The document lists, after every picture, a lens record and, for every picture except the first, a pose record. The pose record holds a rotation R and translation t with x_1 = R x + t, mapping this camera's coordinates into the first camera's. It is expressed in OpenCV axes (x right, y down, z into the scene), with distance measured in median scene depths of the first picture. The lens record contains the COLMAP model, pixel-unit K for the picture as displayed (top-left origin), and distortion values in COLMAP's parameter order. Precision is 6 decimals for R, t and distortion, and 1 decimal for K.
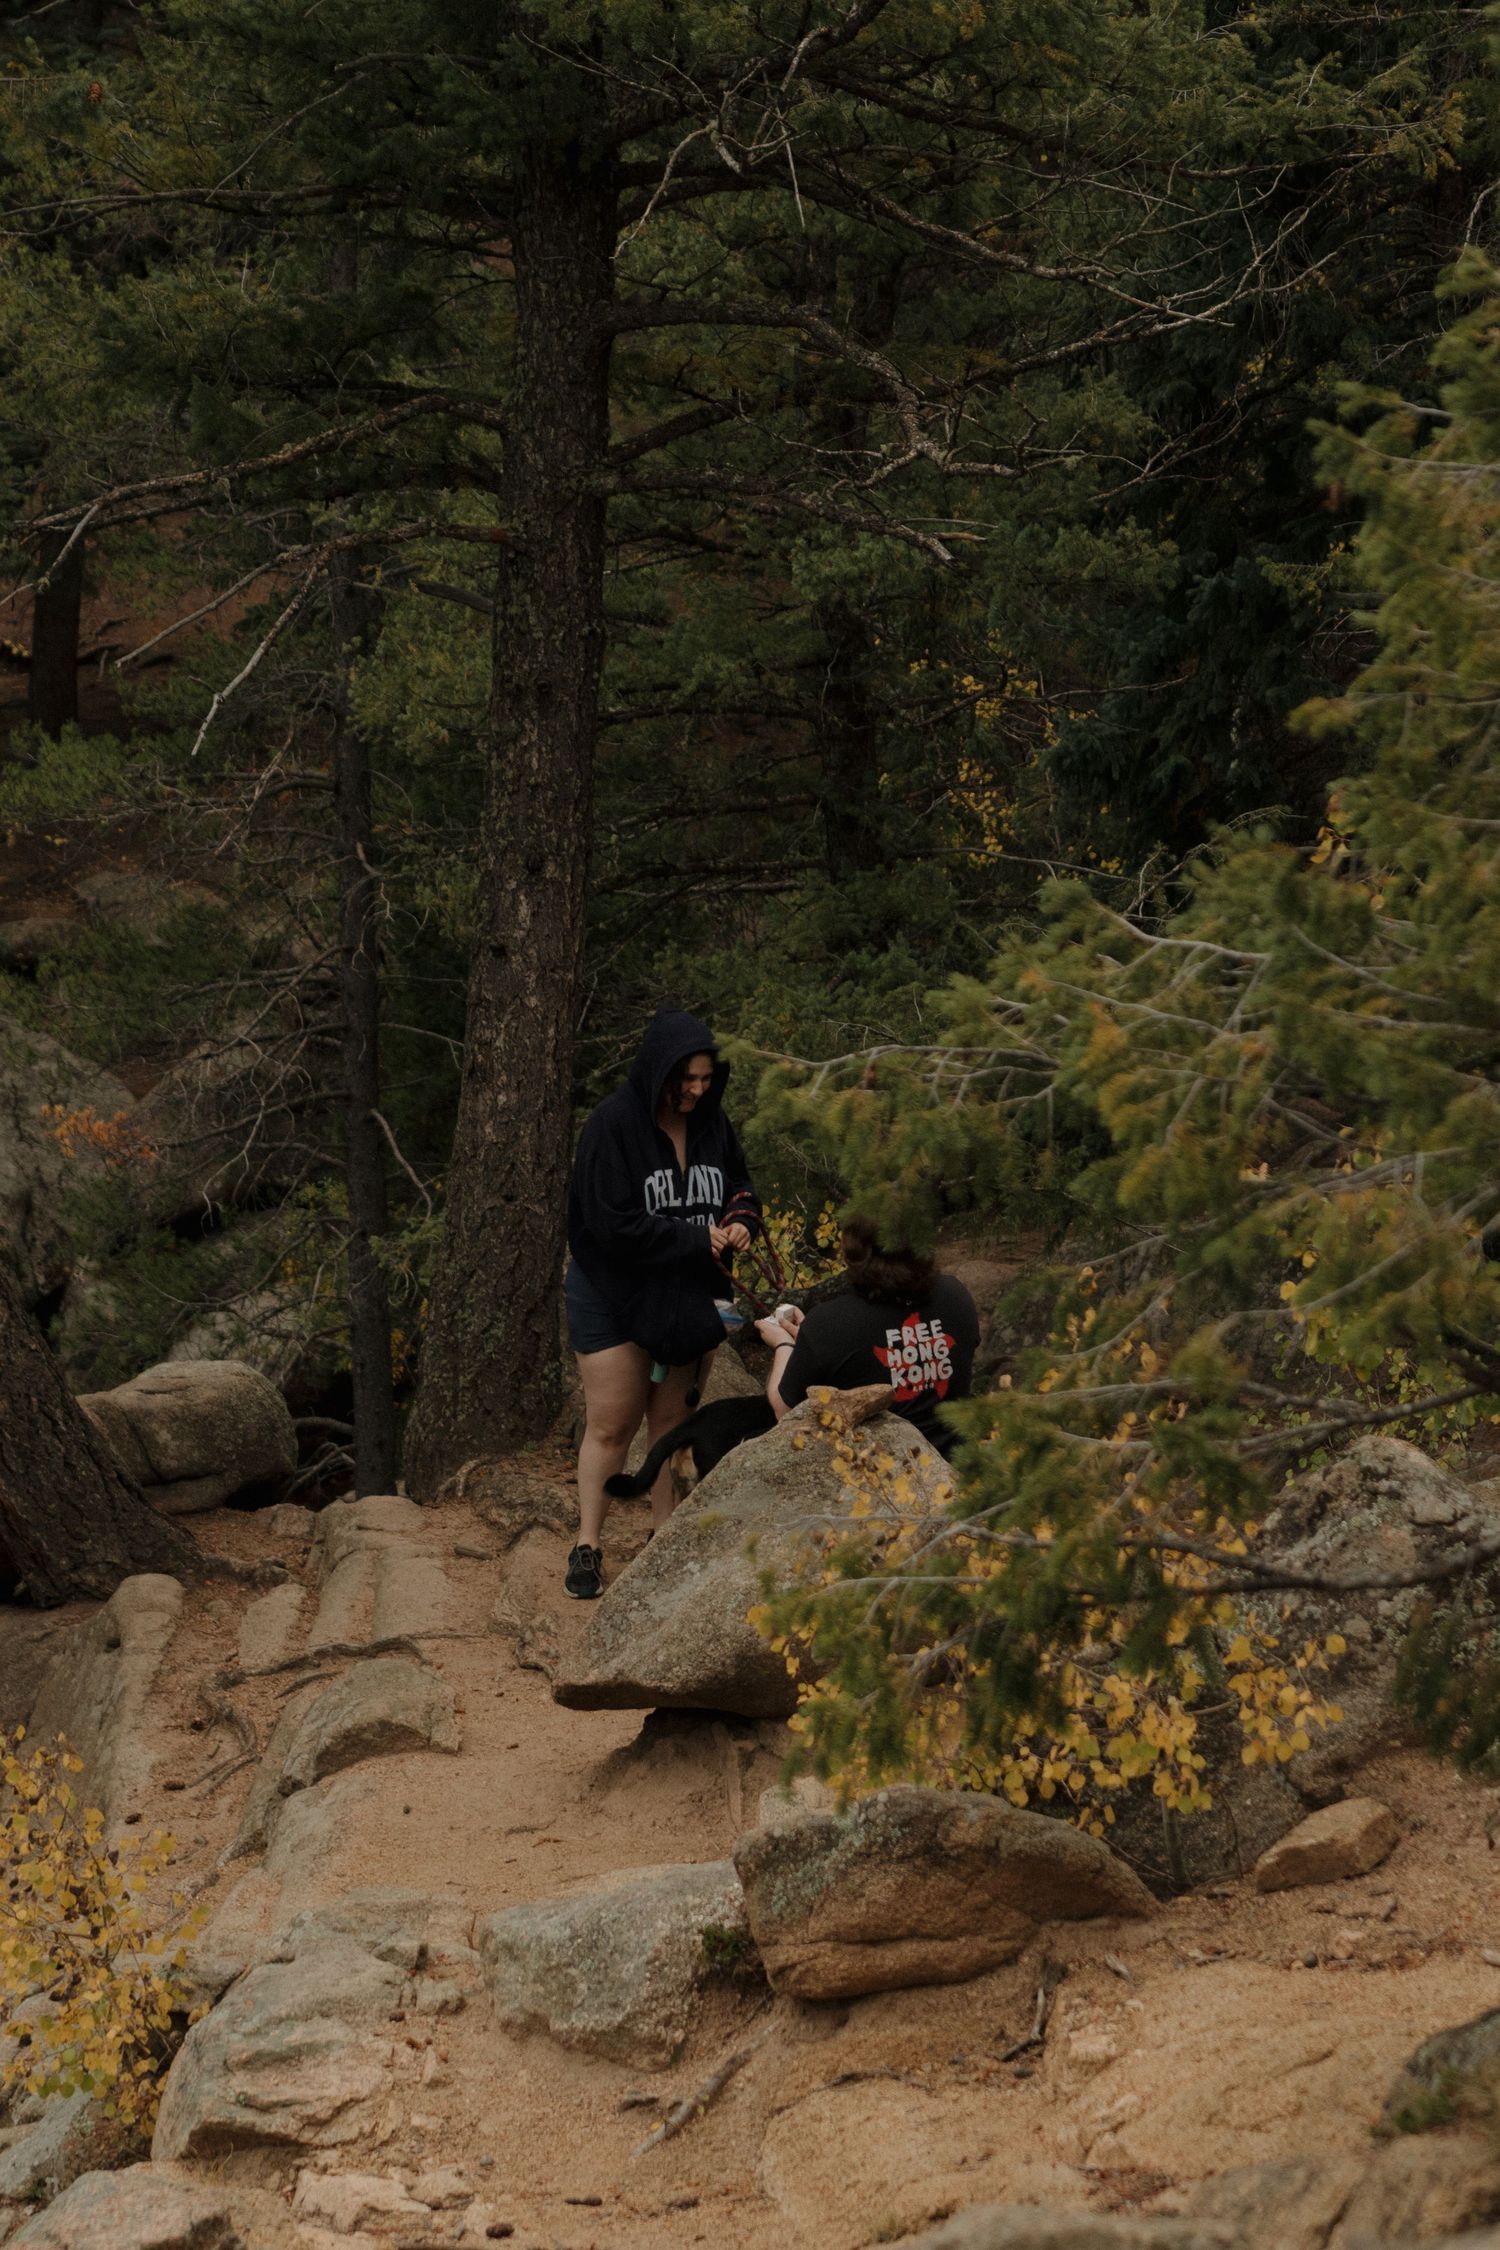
lens RADIAL K [[7208.2, 0, 745.0], [0, 7208.2, 1131.3], [0, 0, 1]] dist [-0.120547, 0.000000]
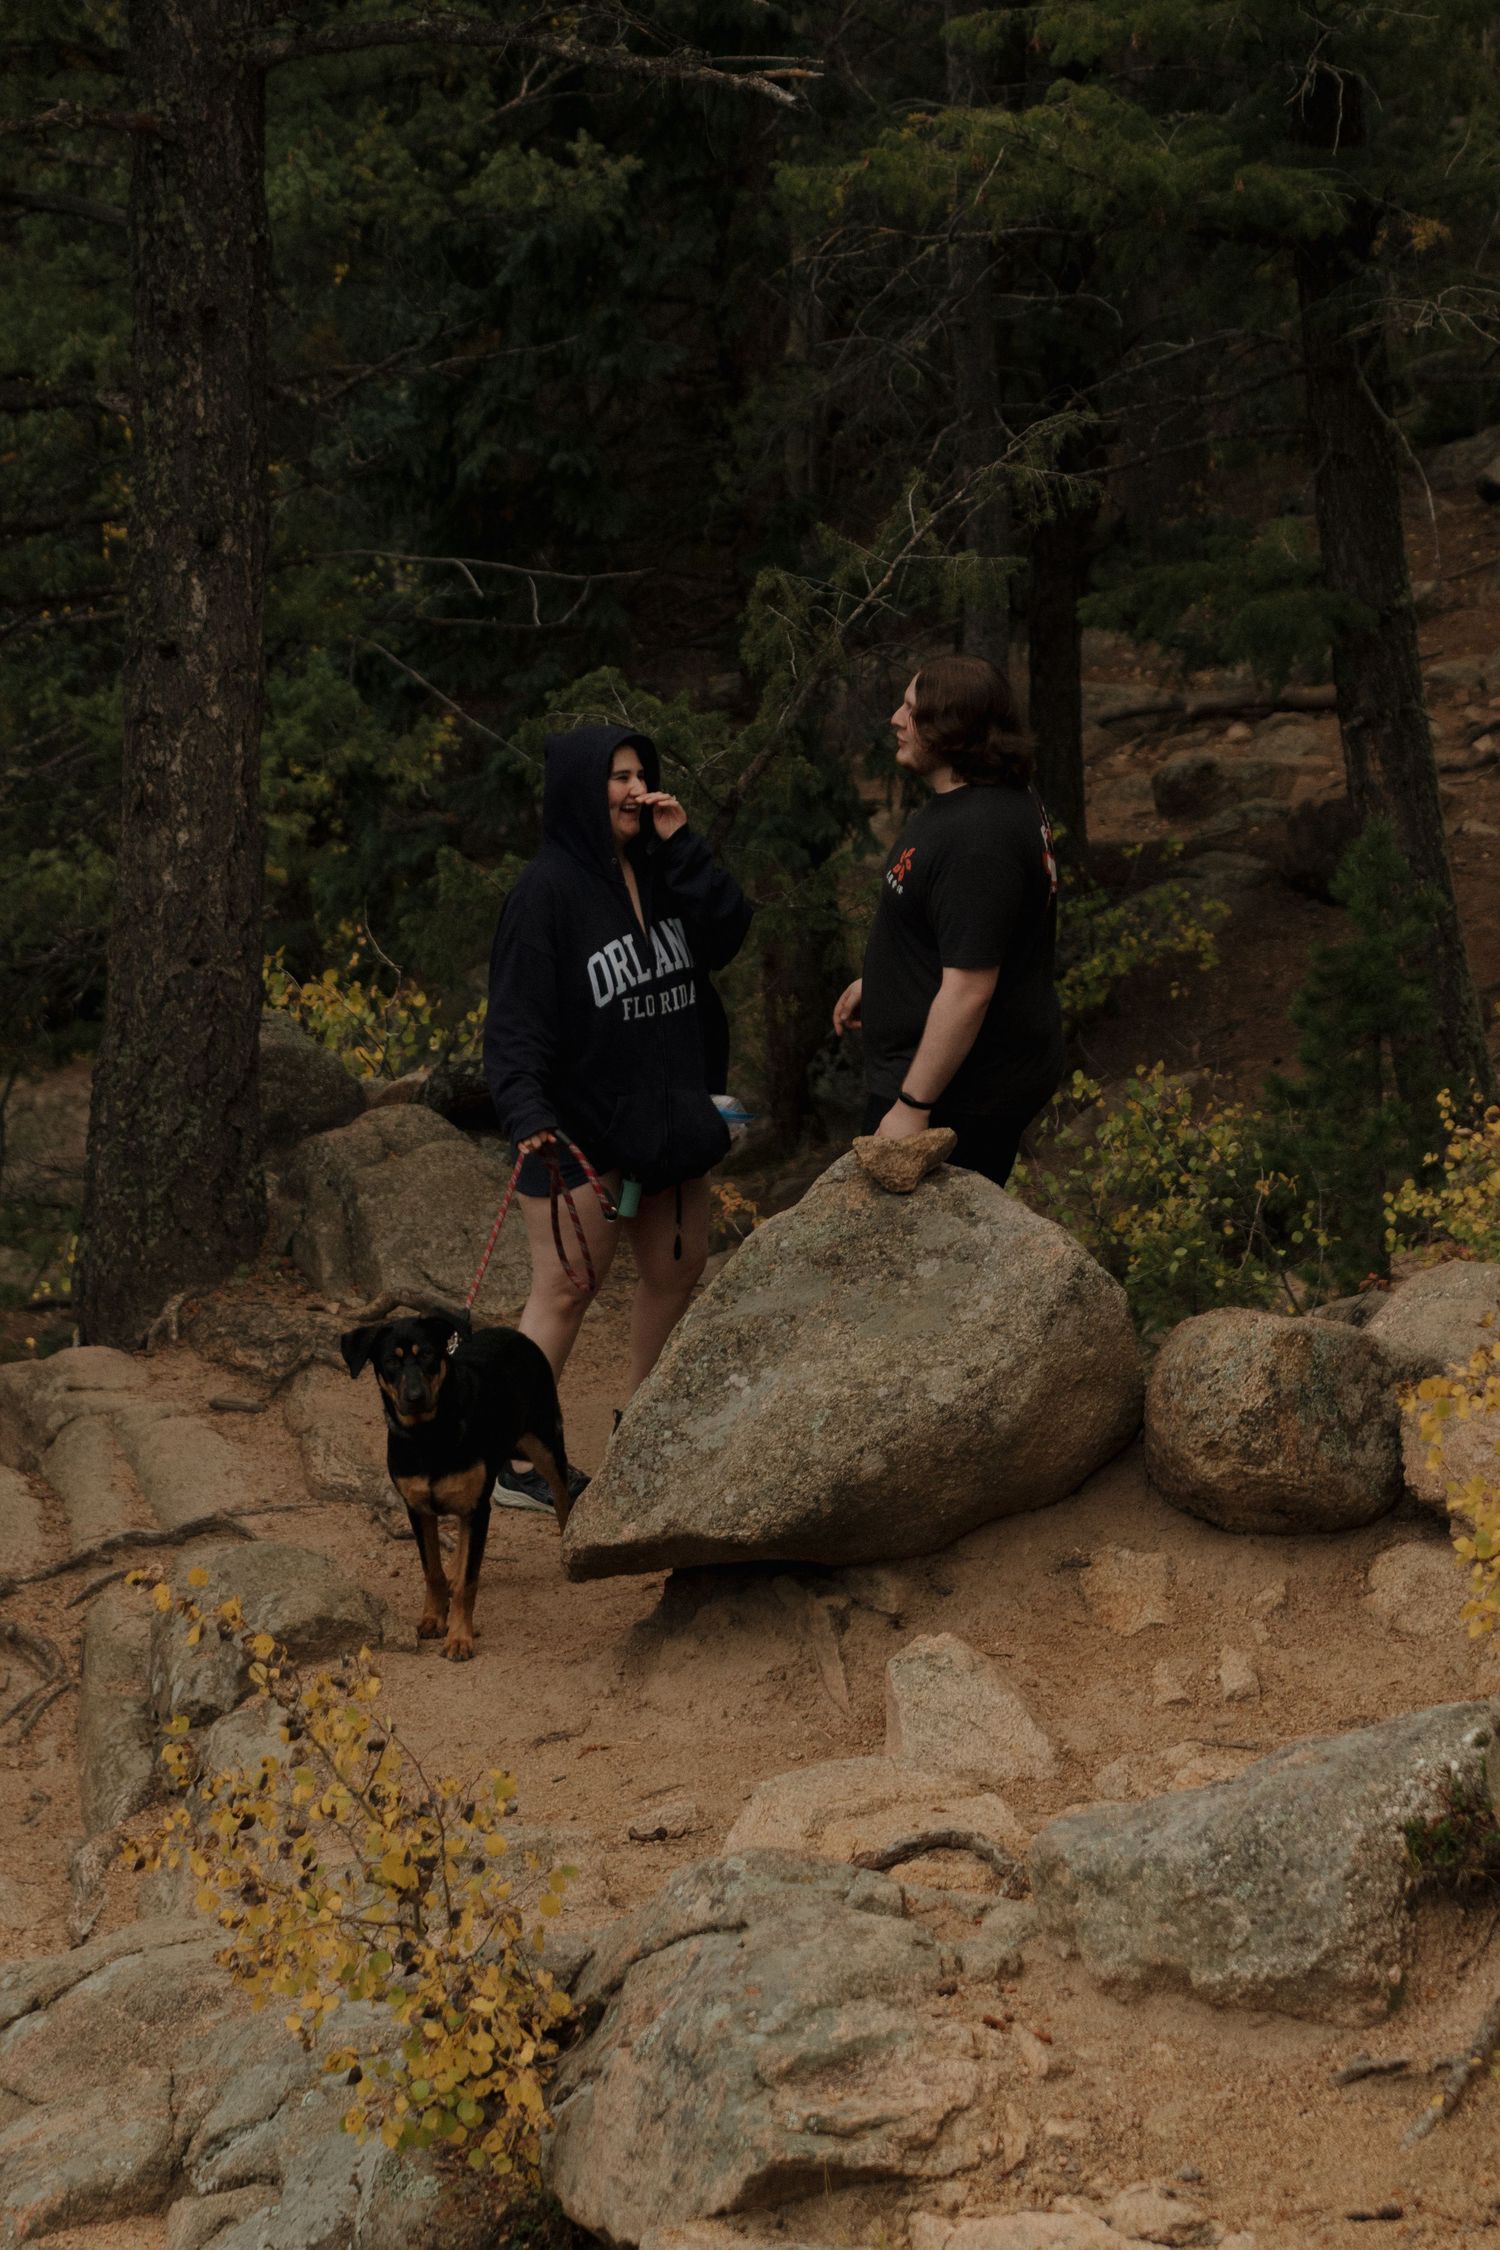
lens RADIAL K [[7633.7, 0, 812.1], [0, 7633.7, 1258.6], [0, 0, 1]] dist [-0.057100, 0.000000]
pose [[0.977949, -0.084443, 0.191013, -0.143692], [0.077051, 0.995974, 0.045813, 0.009457], [-0.194113, -0.030084, 0.980518, 0.176948]]
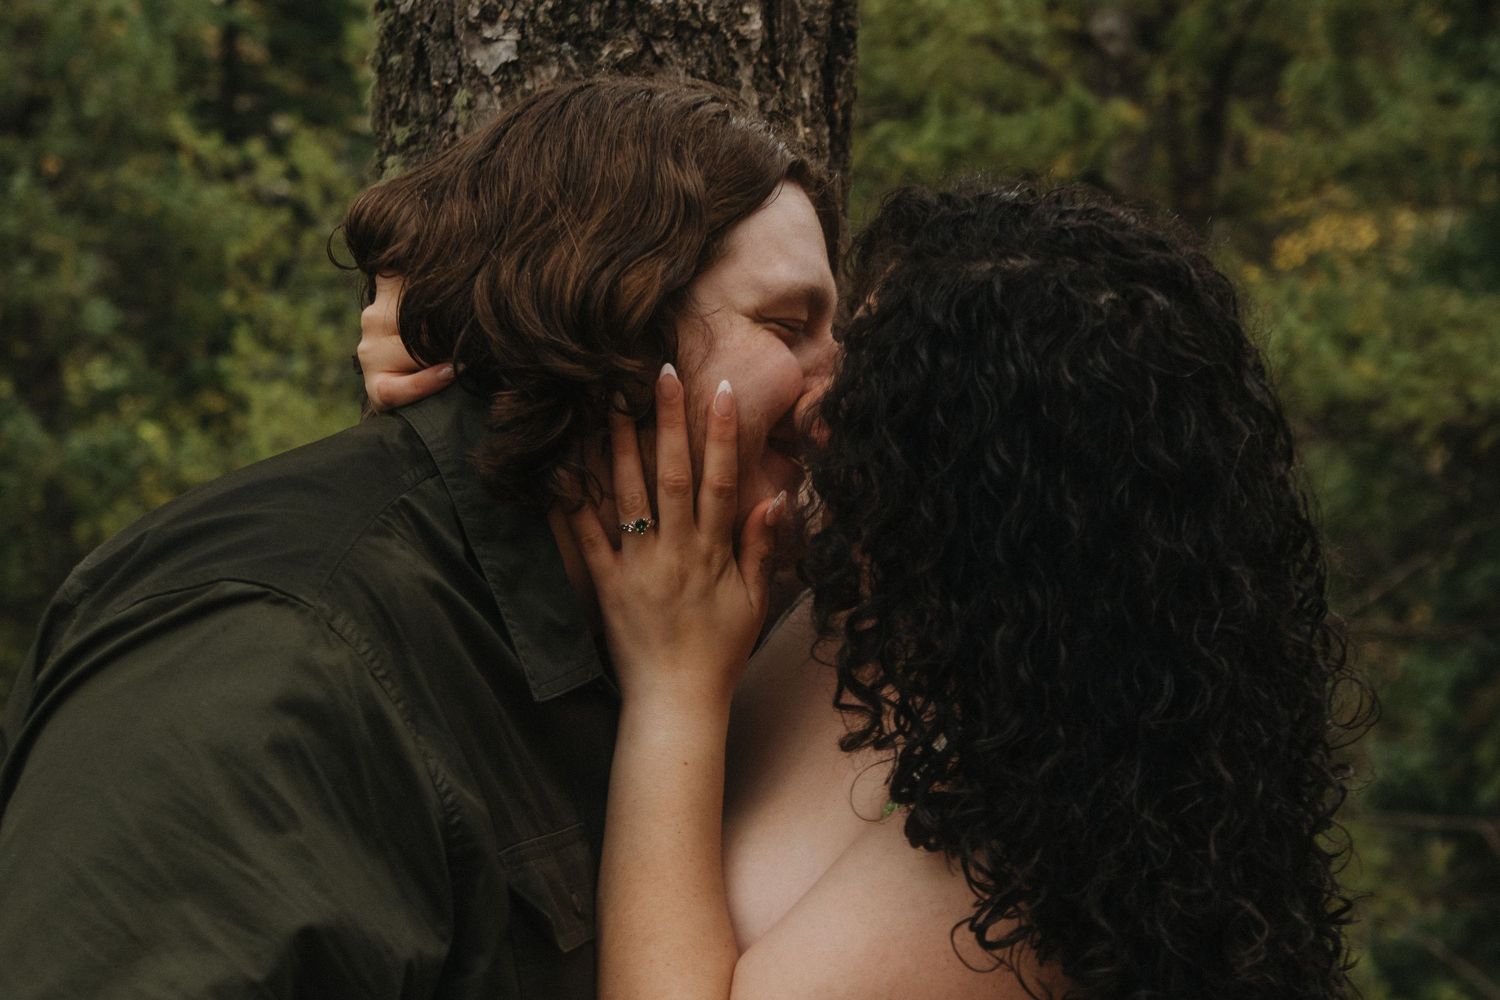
lens RADIAL K [[3217.6, 0, 748.3], [0, 3217.6, 502.1], [0, 0, 1]] dist [0.174222, 0.000000]
pose [[0.995859, -0.071813, -0.055753, -0.022043], [0.057580, 0.972774, -0.224487, 0.002398], [0.070357, 0.220347, 0.972881, 0.993403]]
